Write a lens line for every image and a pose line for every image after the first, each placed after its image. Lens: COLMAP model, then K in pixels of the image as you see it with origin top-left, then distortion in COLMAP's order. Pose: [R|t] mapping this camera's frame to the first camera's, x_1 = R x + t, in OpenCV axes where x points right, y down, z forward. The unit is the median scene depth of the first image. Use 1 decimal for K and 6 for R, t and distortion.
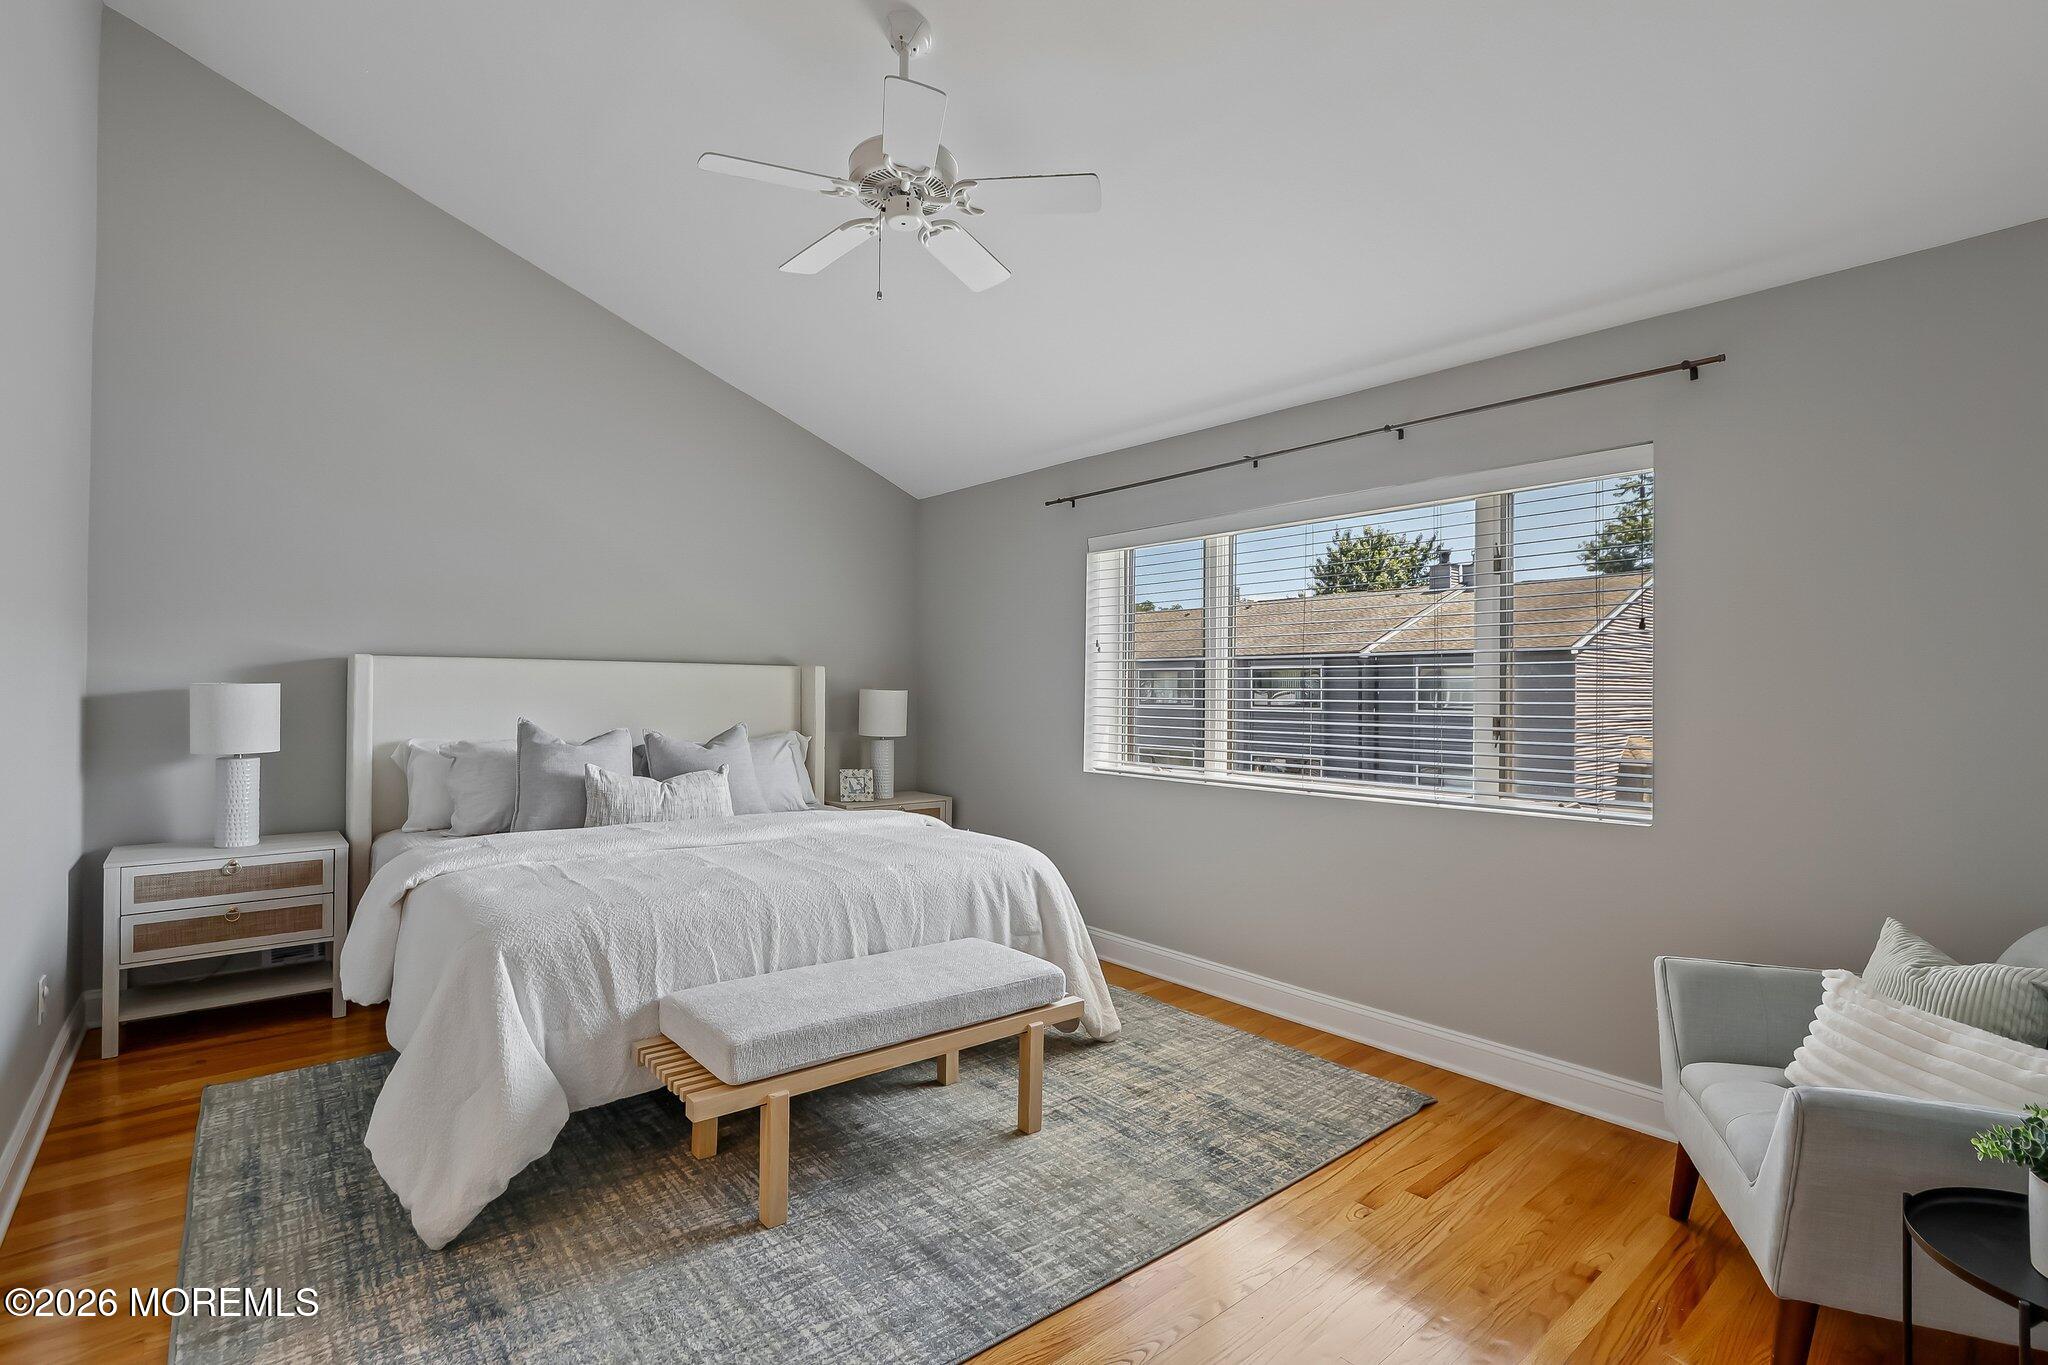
lens RADIAL K [[984.3, 0, 1019.8], [0, 984.3, 684.9], [0, 0, 1]] dist [-0.020136, 0.003013]
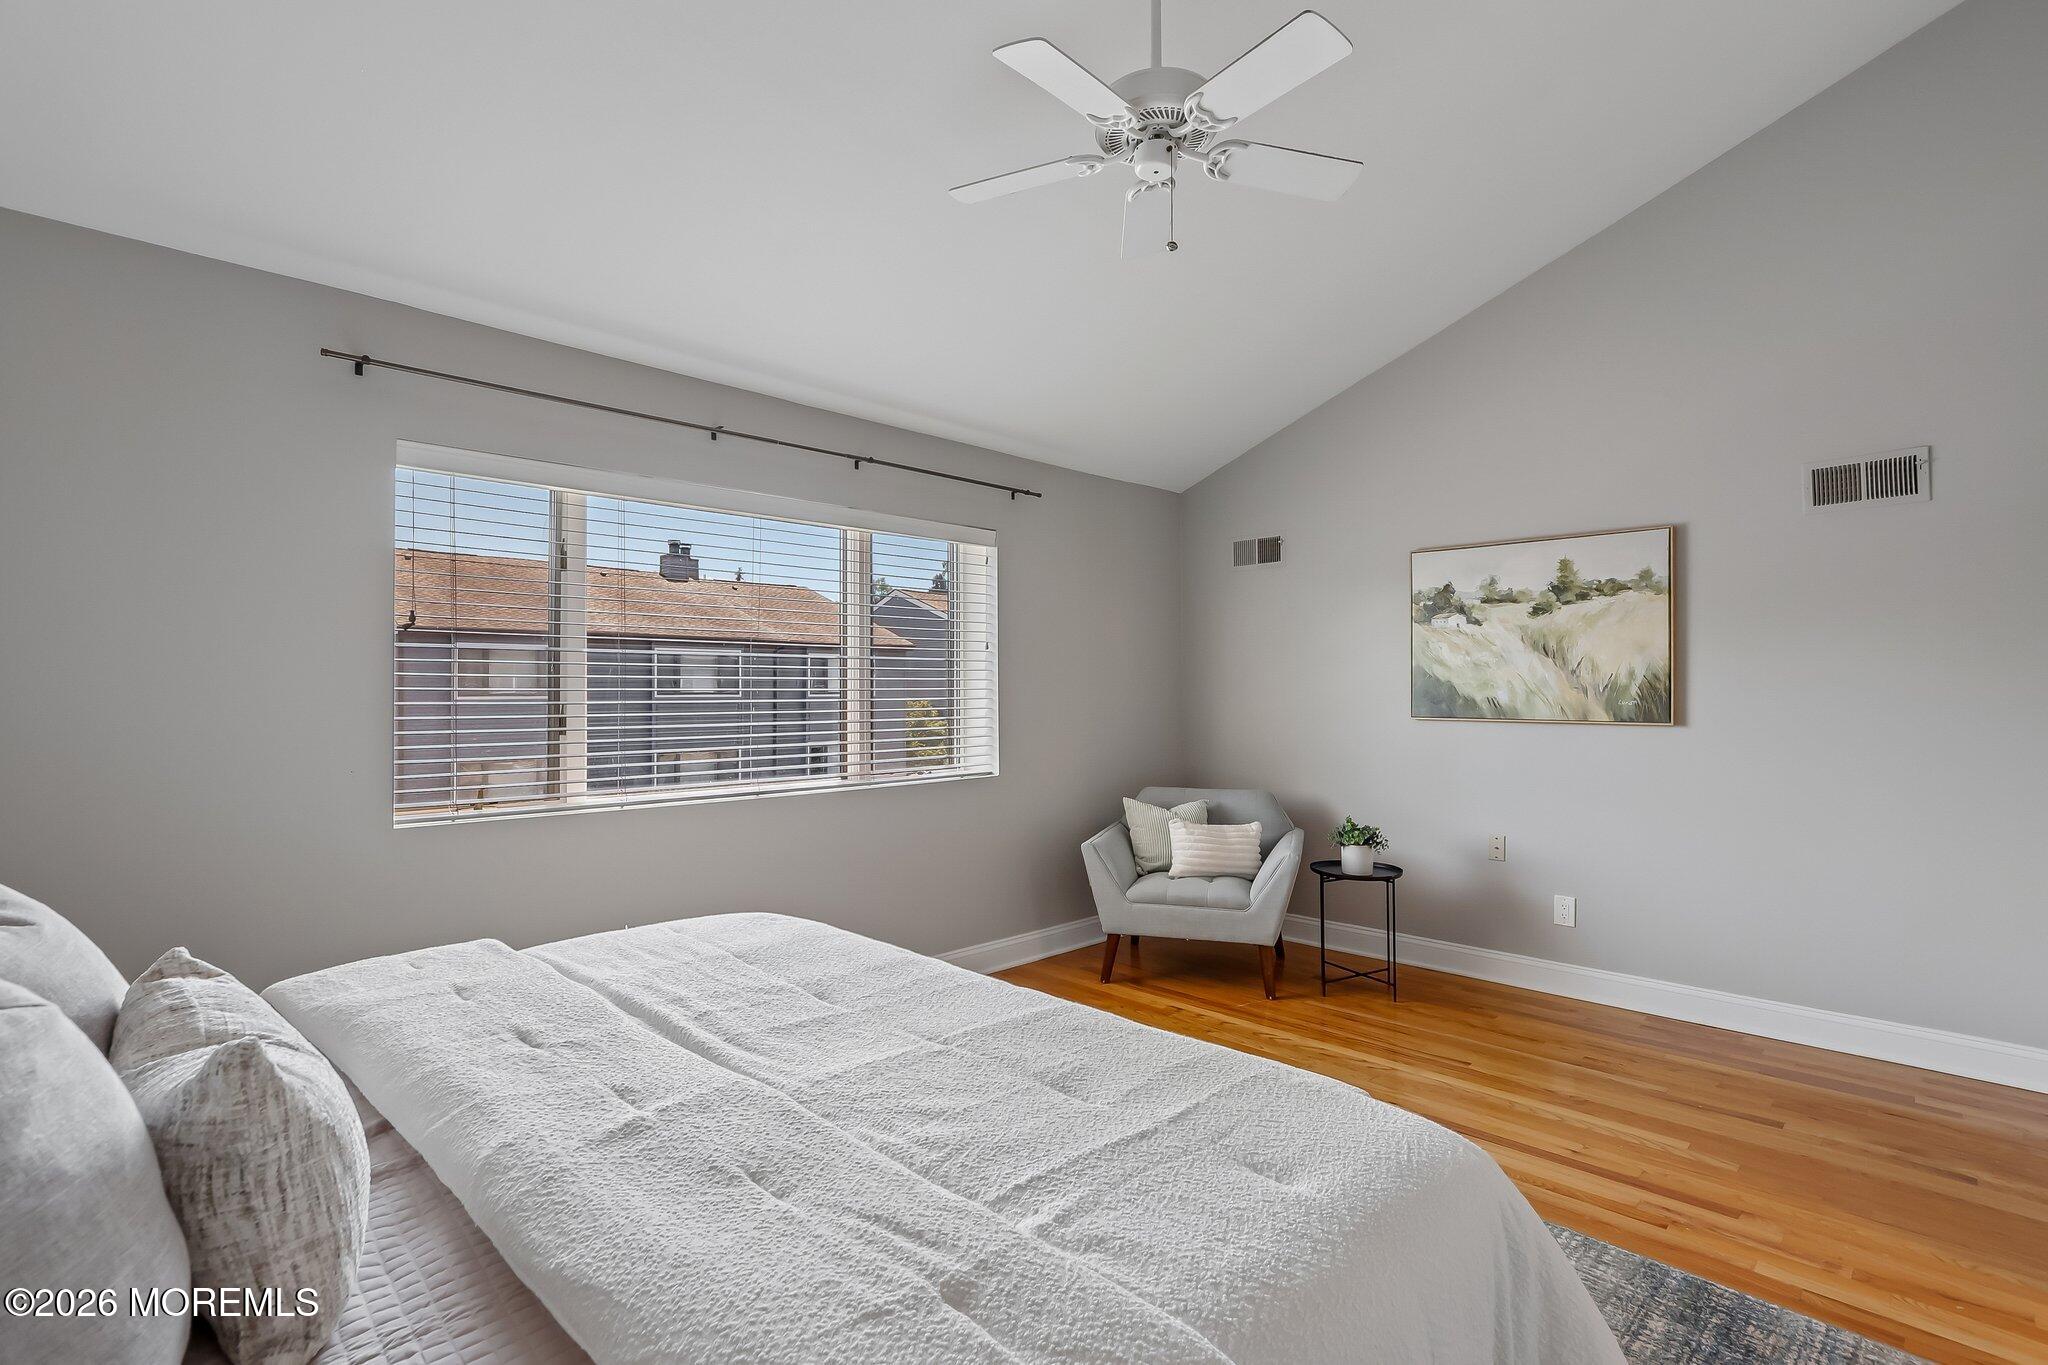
lens RADIAL K [[984.3, 0, 984.8], [0, 984.3, 681.7], [0, 0, 1]] dist [-0.020136, 0.003013]
pose [[-0.112311, 0.000528, 0.993673, -0.727528], [-0.005275, 0.999985, -0.001127, -0.003166], [-0.993659, -0.005368, -0.112307, 0.936075]]
